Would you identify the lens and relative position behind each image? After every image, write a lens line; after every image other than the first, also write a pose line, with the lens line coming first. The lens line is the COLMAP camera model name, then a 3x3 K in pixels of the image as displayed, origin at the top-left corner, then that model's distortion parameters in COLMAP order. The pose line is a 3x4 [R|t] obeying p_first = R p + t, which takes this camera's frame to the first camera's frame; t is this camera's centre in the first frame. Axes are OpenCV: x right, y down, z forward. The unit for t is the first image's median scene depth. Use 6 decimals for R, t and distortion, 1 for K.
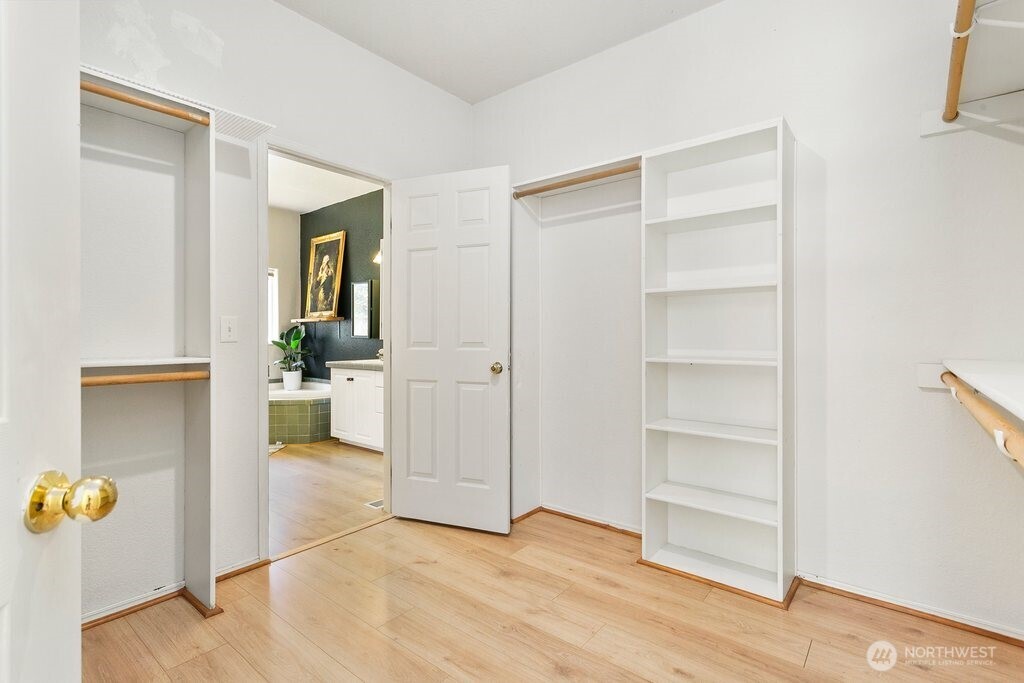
lens RADIAL K [[486.2, 0, 511.5], [0, 486.2, 337.1], [0, 0, 1]] dist [-0.000467, 0.002047]
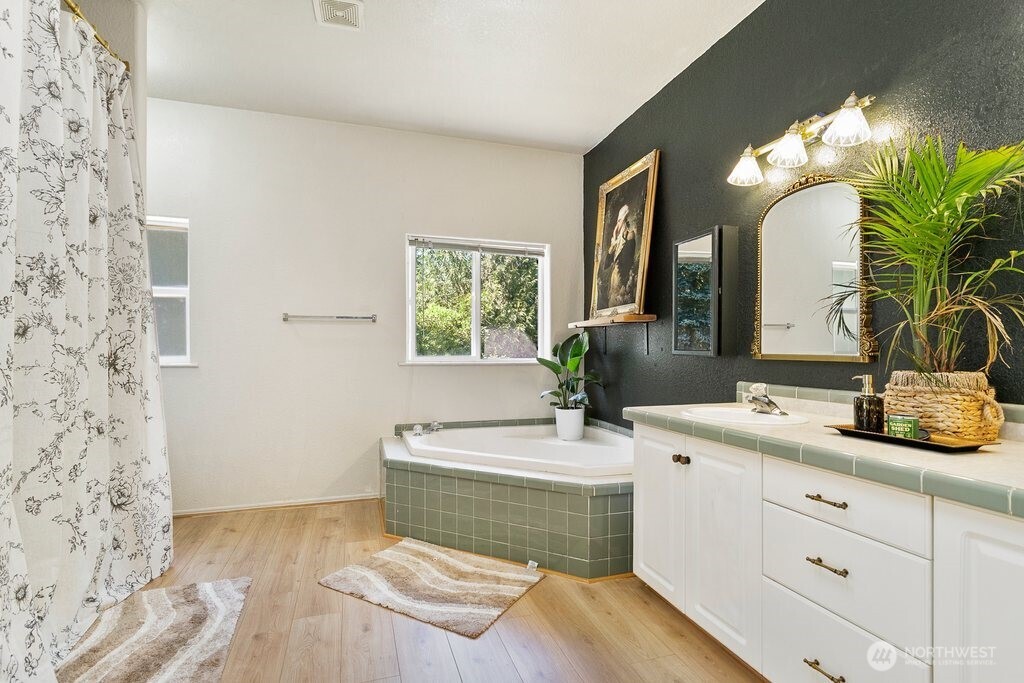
lens RADIAL K [[486.2, 0, 511.6], [0, 486.2, 345.8], [0, 0, 1]] dist [-0.000467, 0.002047]
pose [[0.831789, -0.002636, -0.555086, -0.178072], [-0.001130, 0.999979, -0.006442, -0.003970], [0.555091, 0.005985, 0.831768, 0.463568]]
